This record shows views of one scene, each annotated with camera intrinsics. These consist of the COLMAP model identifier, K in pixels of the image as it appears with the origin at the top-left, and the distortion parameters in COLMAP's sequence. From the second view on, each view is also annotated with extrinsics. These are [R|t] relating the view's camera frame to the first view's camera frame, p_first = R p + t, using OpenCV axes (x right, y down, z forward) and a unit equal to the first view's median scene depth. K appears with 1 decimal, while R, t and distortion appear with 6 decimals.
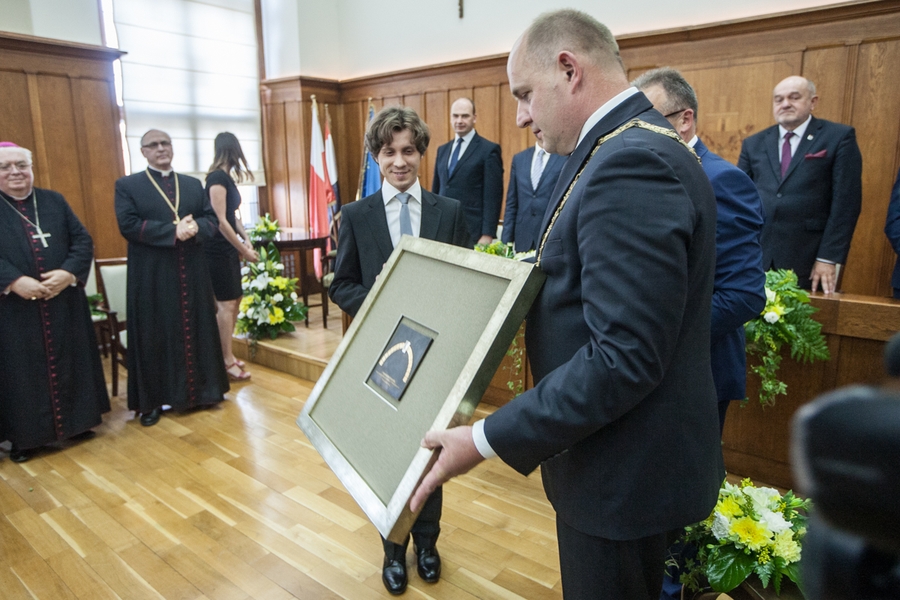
lens RADIAL K [[607.4, 0, 434.6], [0, 607.4, 288.5], [0, 0, 1]] dist [-0.058410, 0.042973]
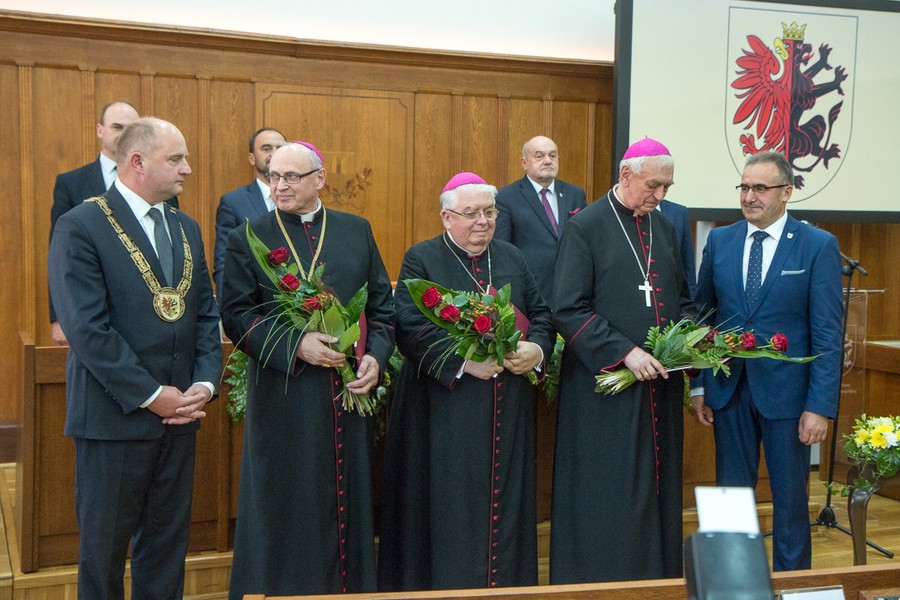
lens RADIAL K [[1191.6, 0, 459.5], [0, 1191.6, 297.6], [0, 0, 1]] dist [0.077963, 0.037552]
pose [[0.458186, -0.038998, 0.888001, -0.910938], [0.145612, 0.988834, -0.031706, -0.022826], [-0.876848, 0.143830, 0.458748, 0.145610]]
